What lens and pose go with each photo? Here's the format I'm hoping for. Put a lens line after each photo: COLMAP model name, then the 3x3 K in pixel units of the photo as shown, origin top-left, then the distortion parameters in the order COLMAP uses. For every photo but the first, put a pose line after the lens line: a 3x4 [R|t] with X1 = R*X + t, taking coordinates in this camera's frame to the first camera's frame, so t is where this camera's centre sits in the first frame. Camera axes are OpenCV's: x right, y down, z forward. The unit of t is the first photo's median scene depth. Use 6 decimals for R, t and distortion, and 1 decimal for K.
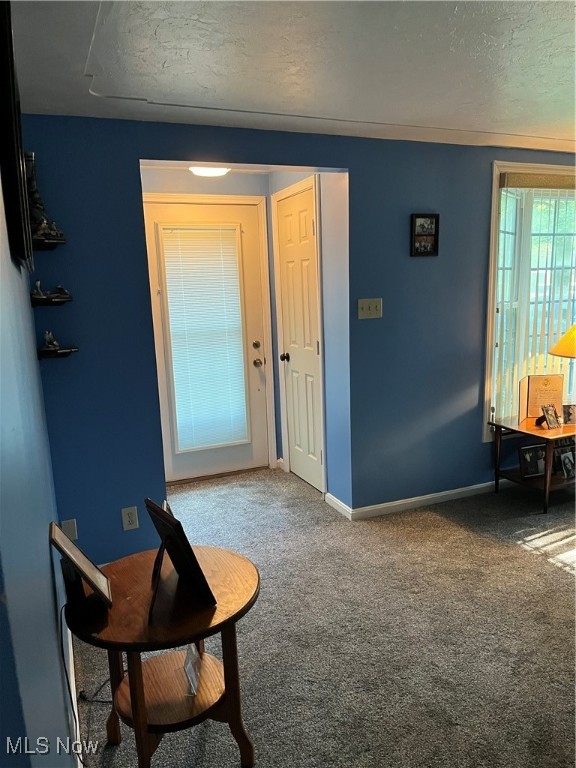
lens RADIAL K [[580.8, 0, 284.0], [0, 580.8, 394.5], [0, 0, 1]] dist [0.058874, -0.081964]
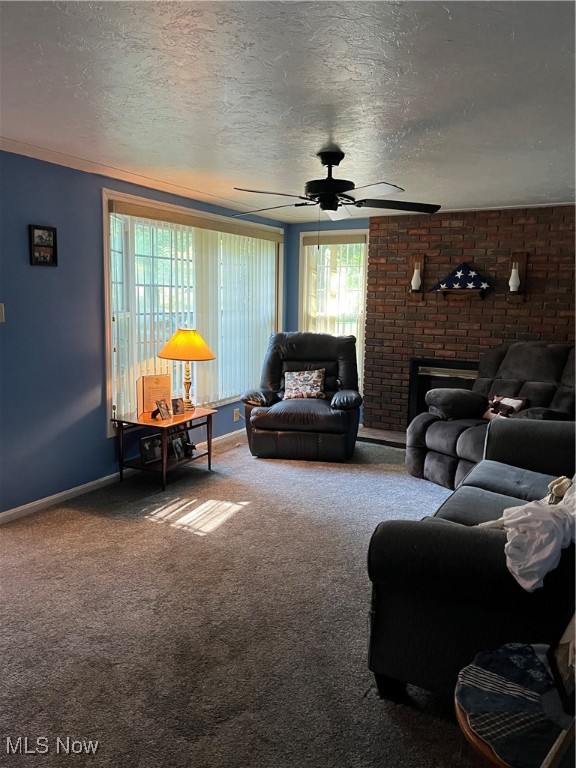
lens RADIAL K [[580.8, 0, 290.5], [0, 580.8, 383.9], [0, 0, 1]] dist [0.058874, -0.081964]
pose [[0.783996, -0.042003, 0.619343, -0.075986], [0.065995, 0.997694, -0.015878, 0.022977], [-0.617247, 0.053322, 0.784960, -0.096198]]
